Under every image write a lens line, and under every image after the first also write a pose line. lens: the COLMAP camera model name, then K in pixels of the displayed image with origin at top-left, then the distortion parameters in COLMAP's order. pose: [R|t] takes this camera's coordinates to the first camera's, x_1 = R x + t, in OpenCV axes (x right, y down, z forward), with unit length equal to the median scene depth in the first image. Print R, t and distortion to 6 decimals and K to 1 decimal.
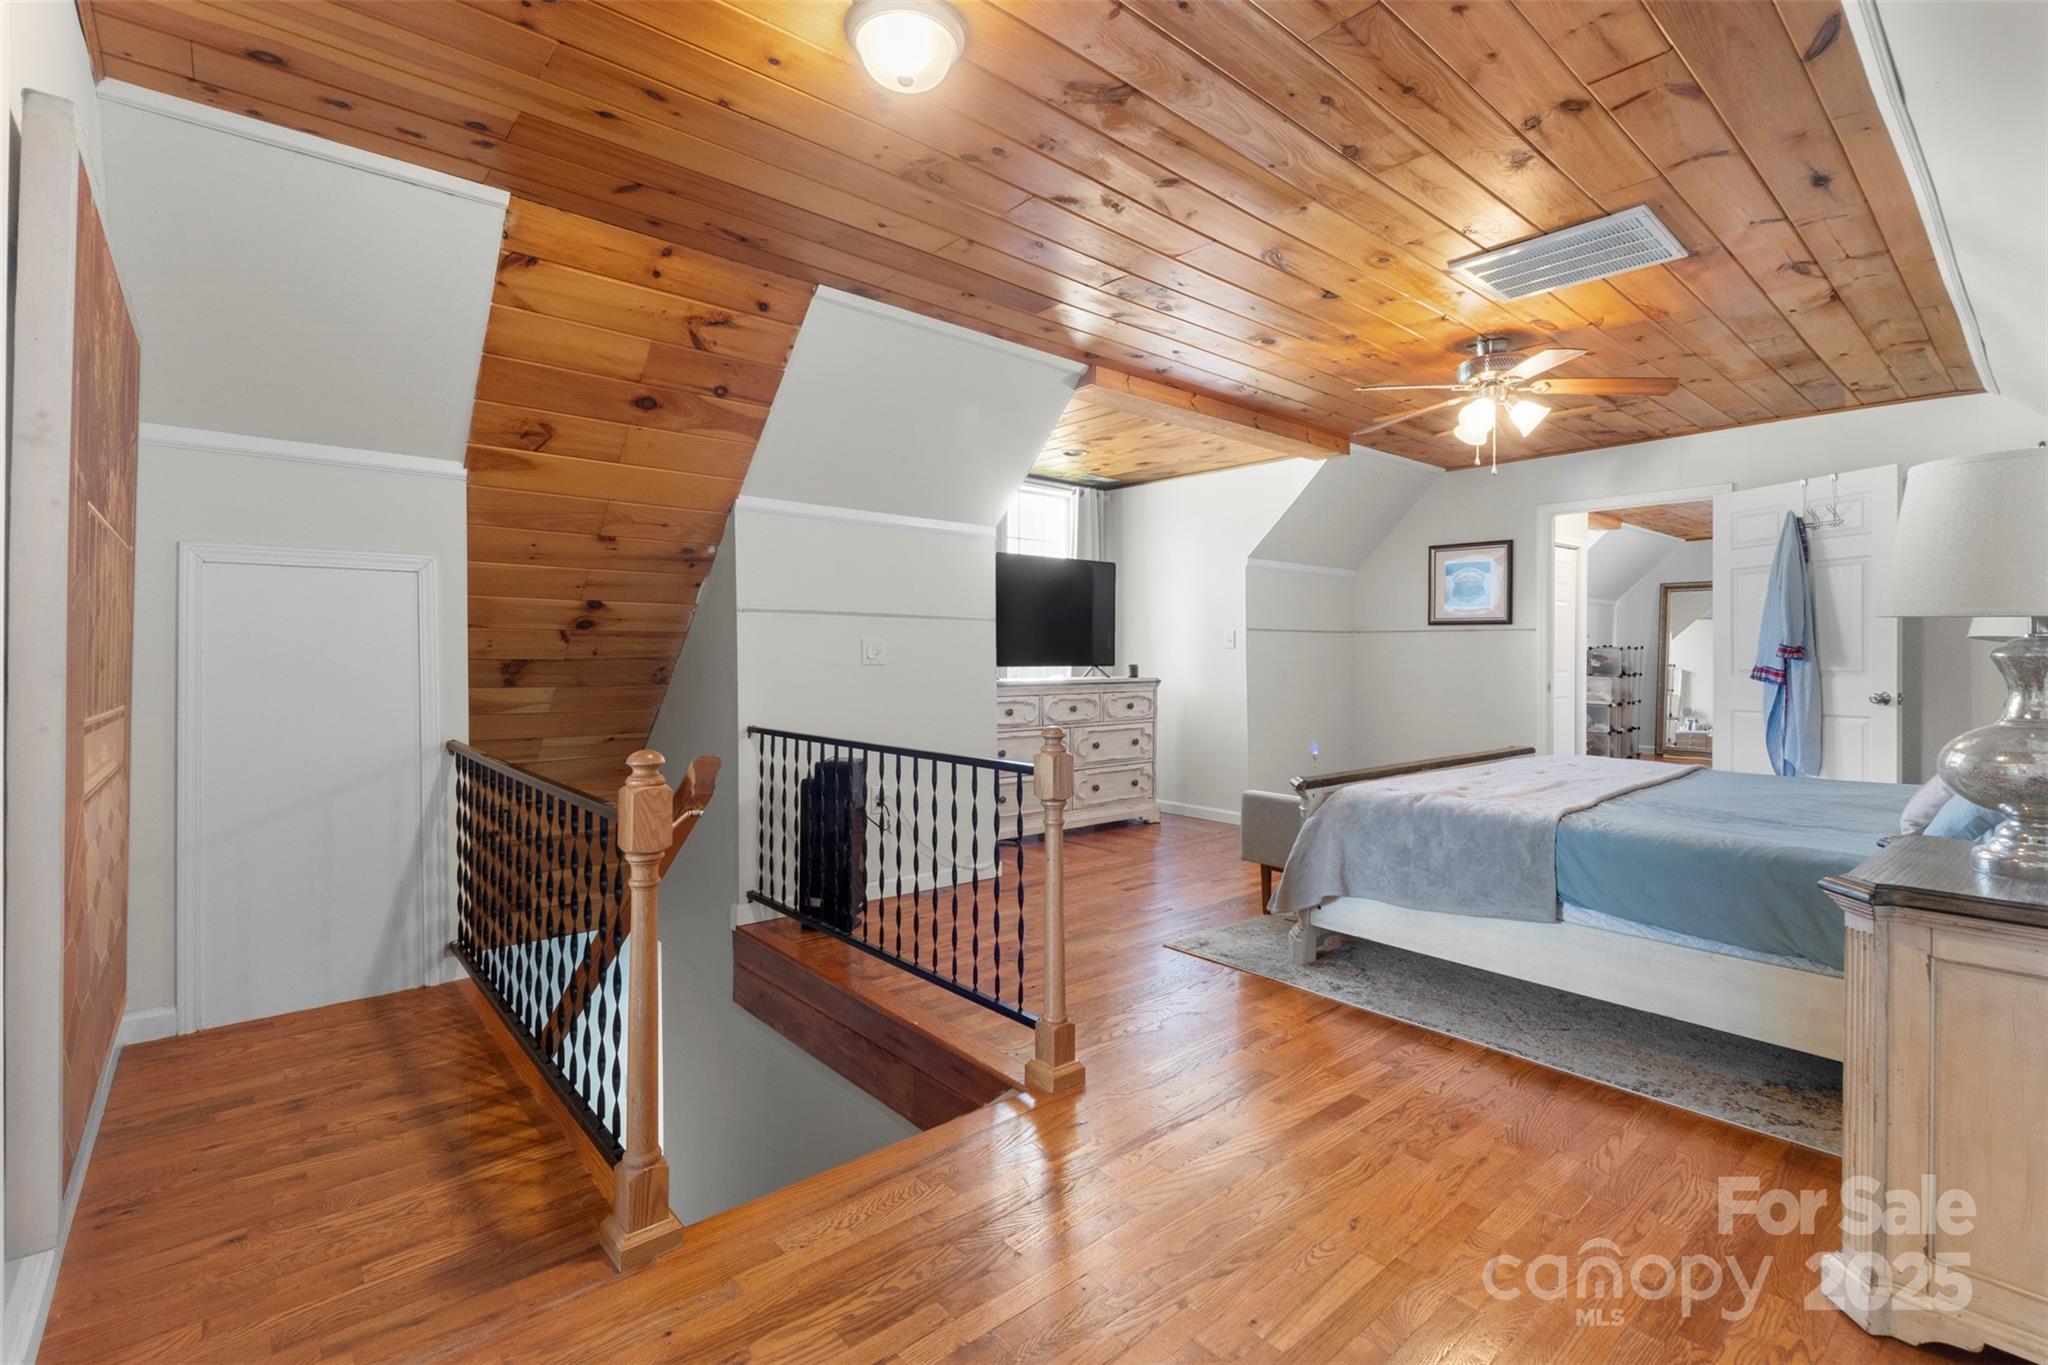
lens RADIAL K [[928.0, 0, 1024.1], [0, 928.0, 668.3], [0, 0, 1]] dist [-0.014013, -0.000131]
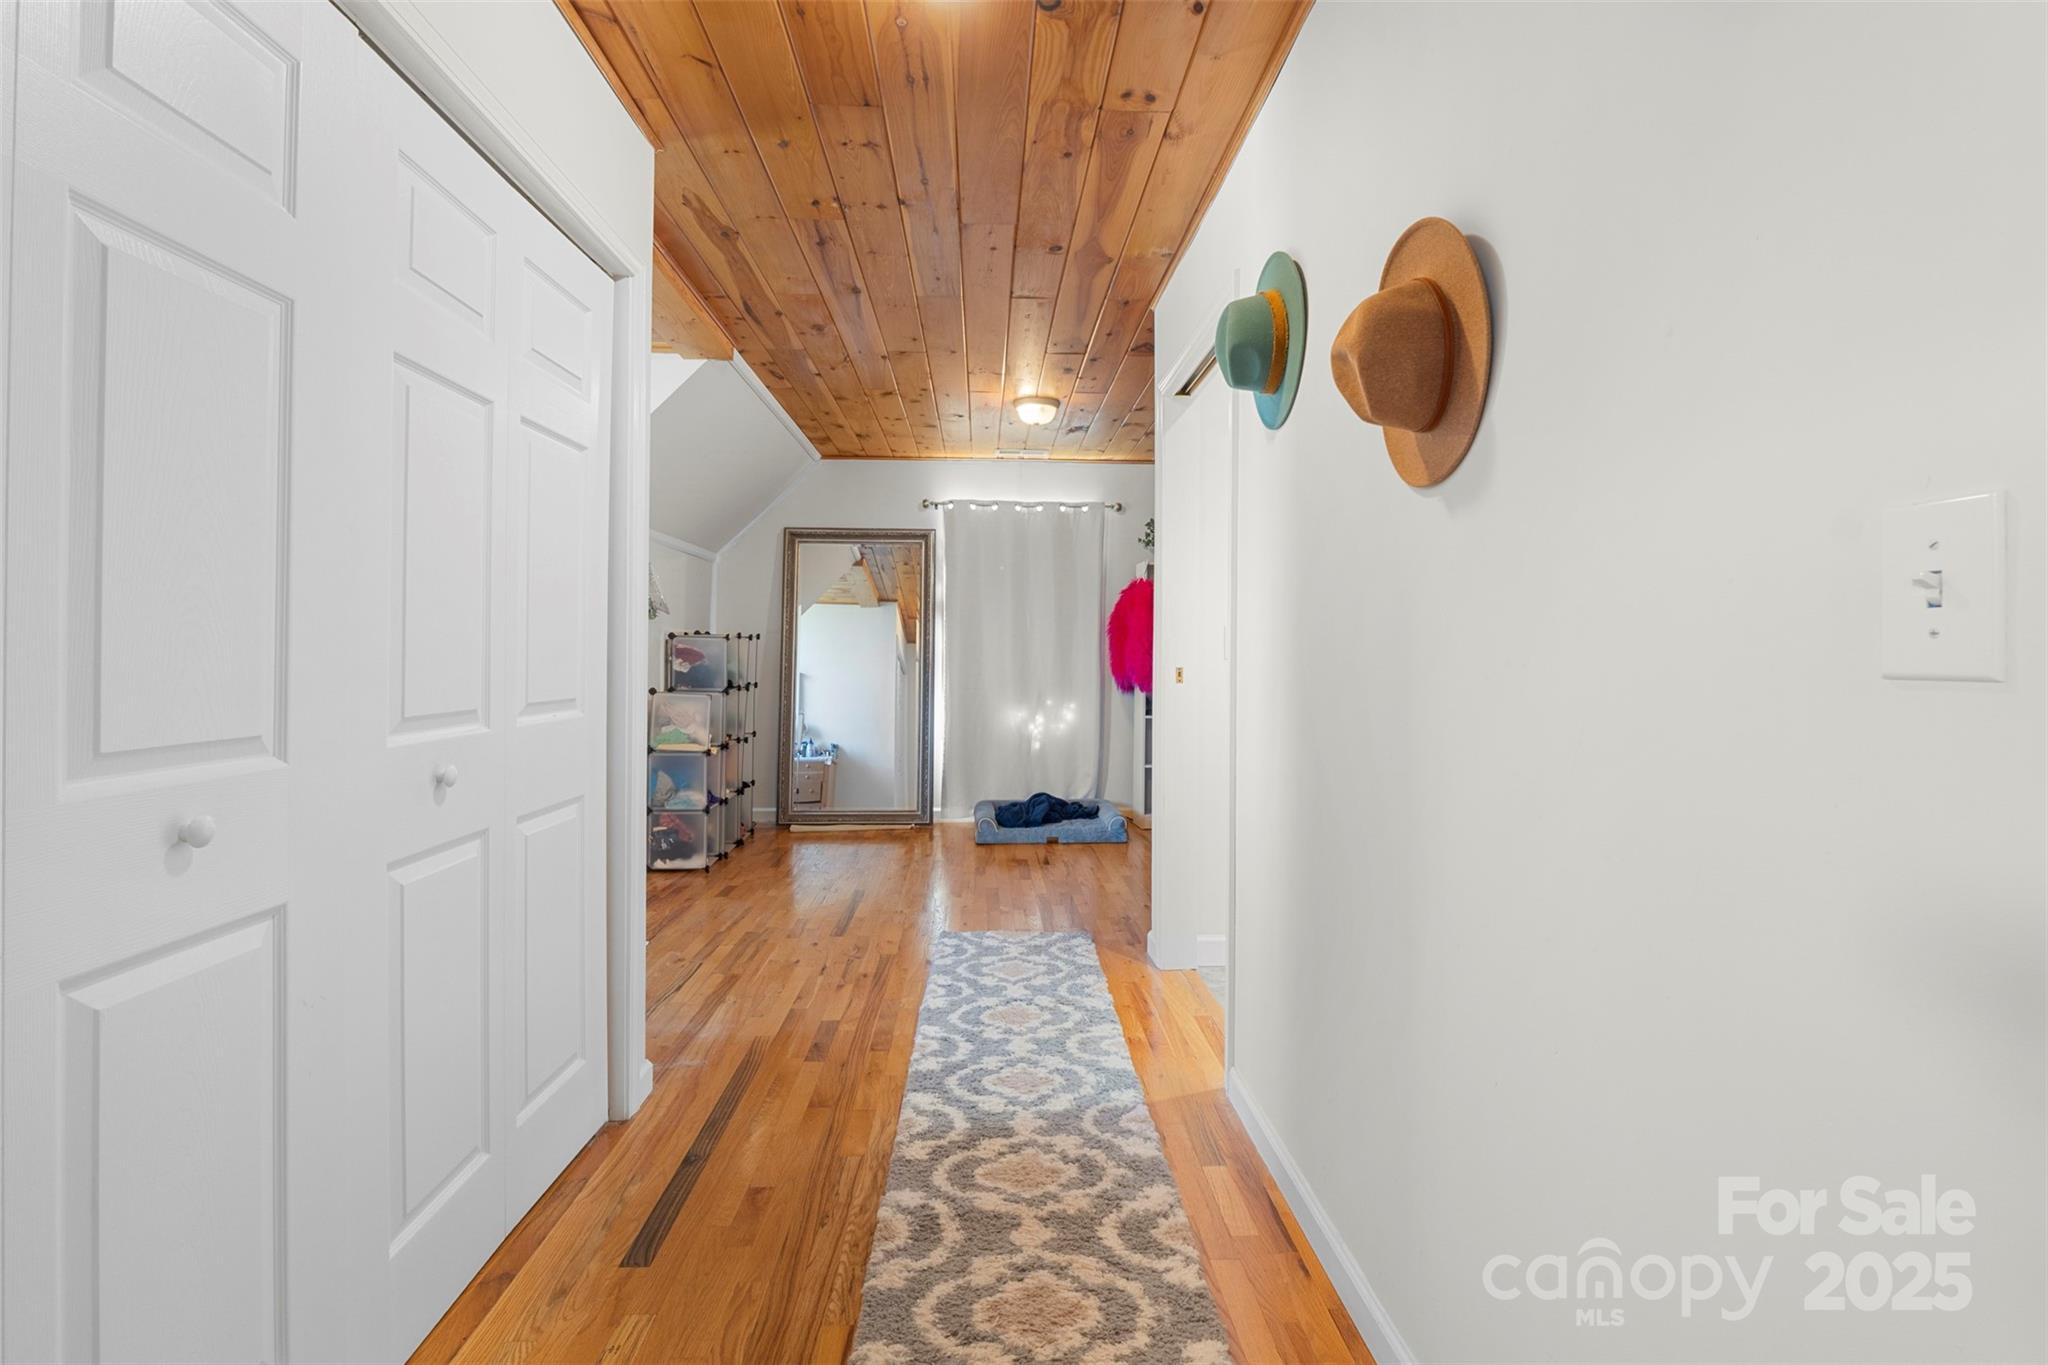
lens RADIAL K [[928.0, 0, 1024.7], [0, 928.0, 670.7], [0, 0, 1]] dist [-0.014013, -0.000131]
pose [[0.621570, -0.003236, 0.783352, 0.335537], [0.002879, 0.999994, 0.001846, -0.002836], [-0.783353, 0.001107, 0.621576, 0.531712]]
